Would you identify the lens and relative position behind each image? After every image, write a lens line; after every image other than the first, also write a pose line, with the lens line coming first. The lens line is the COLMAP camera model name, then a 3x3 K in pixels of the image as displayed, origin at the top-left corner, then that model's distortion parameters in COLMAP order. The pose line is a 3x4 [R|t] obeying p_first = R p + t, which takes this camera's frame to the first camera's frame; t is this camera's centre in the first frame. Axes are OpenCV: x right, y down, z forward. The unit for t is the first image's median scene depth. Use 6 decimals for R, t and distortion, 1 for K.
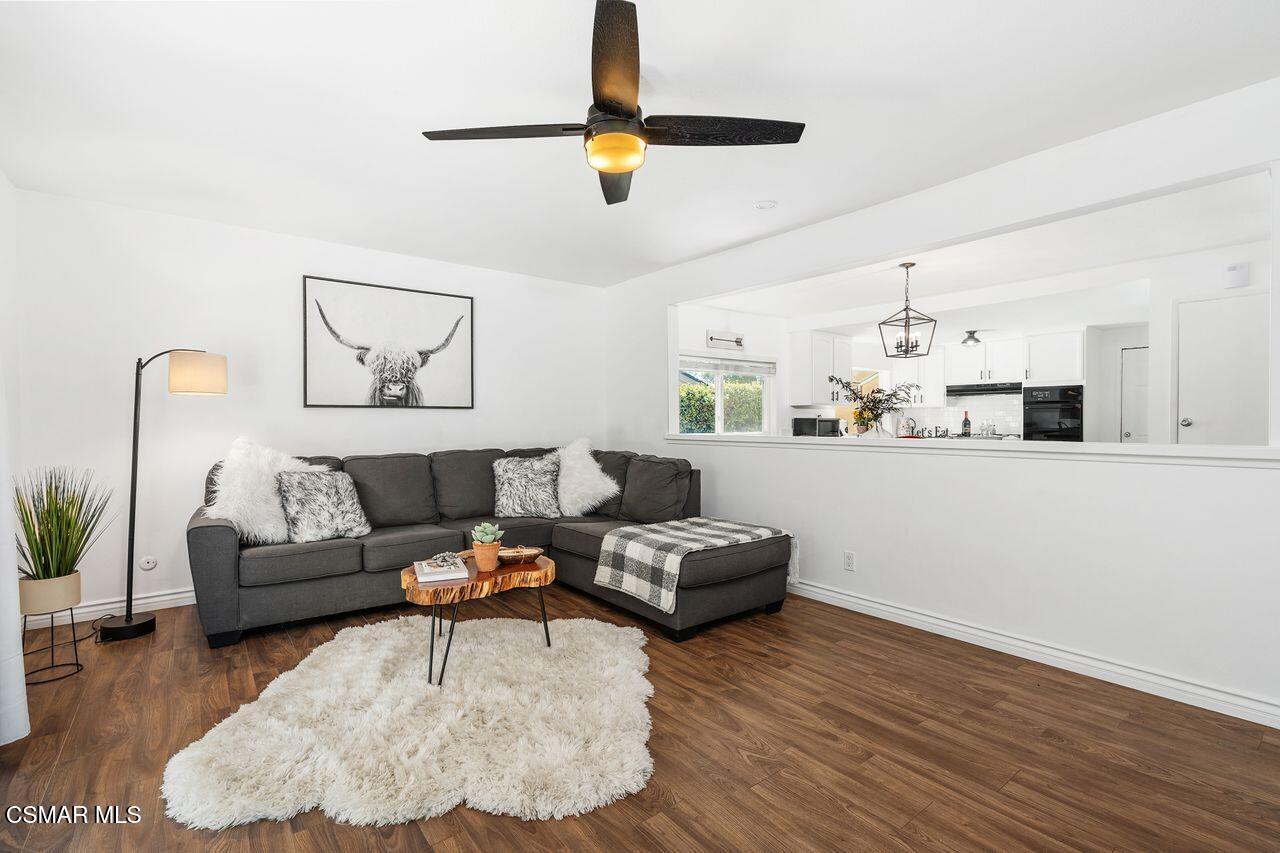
lens RADIAL K [[575.9, 0, 635.4], [0, 575.9, 427.4], [0, 0, 1]] dist [-0.005096, 0.001165]
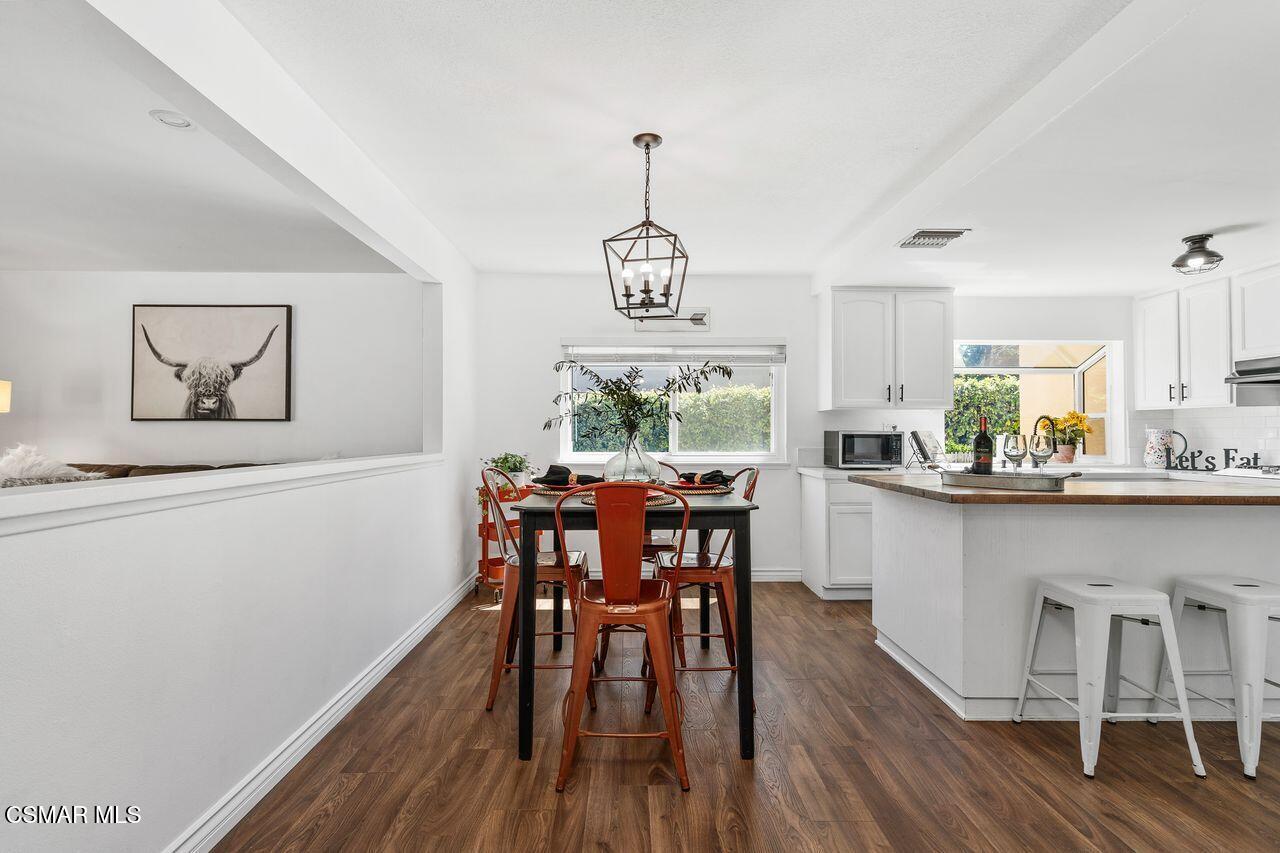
lens RADIAL K [[602.8, 0, 636.0], [0, 602.8, 426.4], [0, 0, 1]] dist [0.000399, 0.000633]
pose [[0.797212, -0.003412, -0.603690, 0.867090], [-0.010300, 0.999762, -0.019253, -0.010779], [0.603612, 0.021567, 0.796987, 0.607974]]
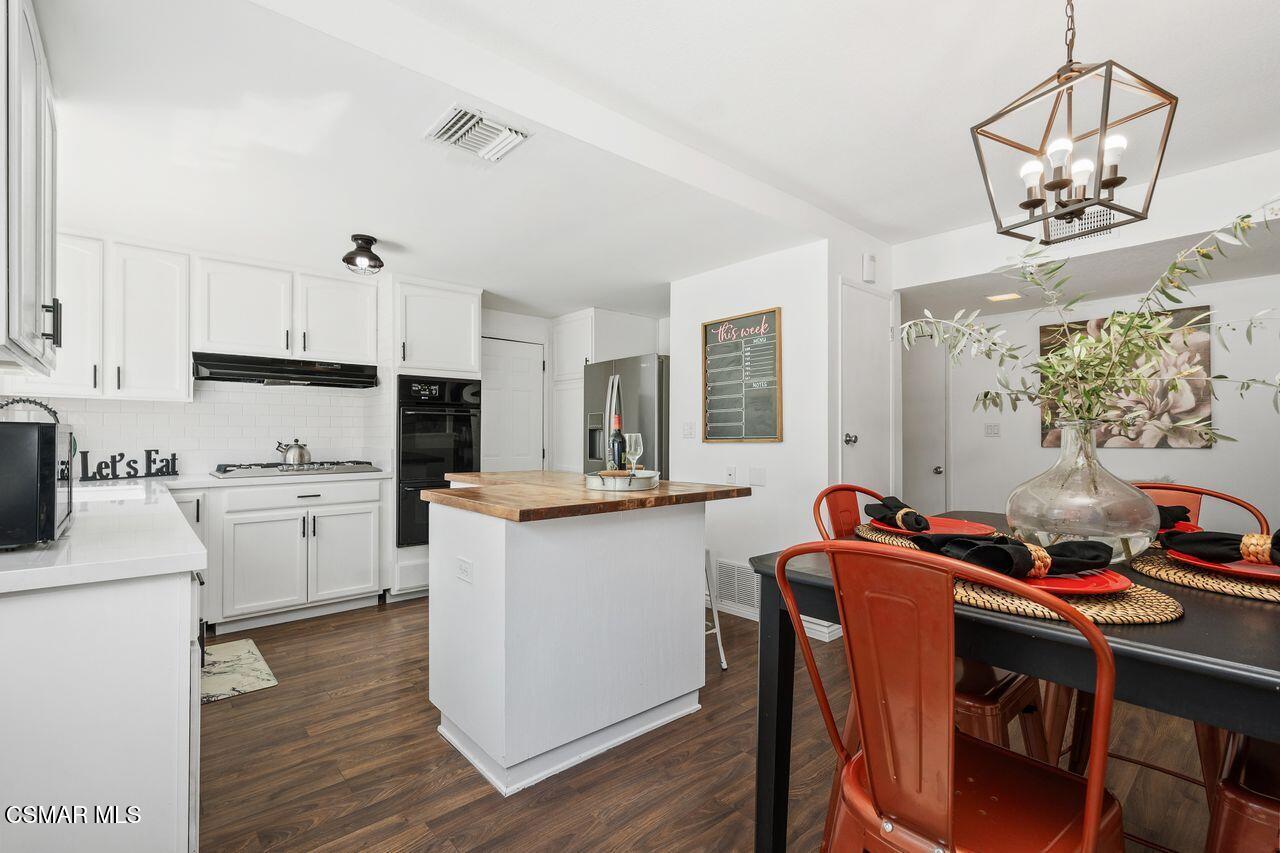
lens RADIAL K [[587.4, 0, 634.3], [0, 587.4, 437.3], [0, 0, 1]] dist [-0.001032, 0.000401]
pose [[-0.053906, -0.003112, 0.998541, 0.187640], [0.009809, 0.999945, 0.003646, -0.016869], [-0.998498, 0.009992, -0.053873, 1.360918]]
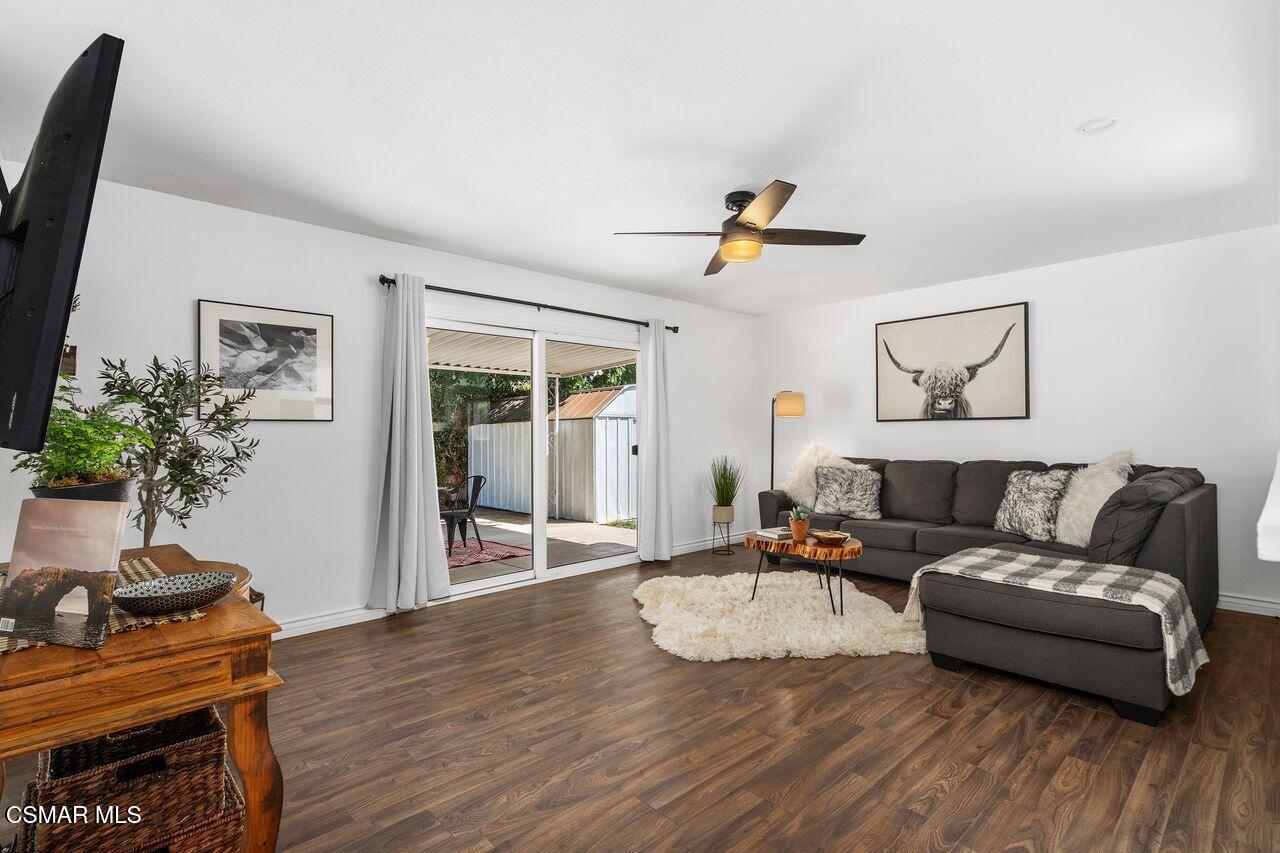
lens RADIAL K [[602.8, 0, 636.0], [0, 602.8, 426.4], [0, 0, 1]] dist [0.000399, 0.000633]
pose [[0.086973, -0.011666, -0.996142, 0.721076], [-0.005192, 0.999913, -0.012164, -0.004117], [0.996197, 0.006230, 0.086905, 0.296684]]
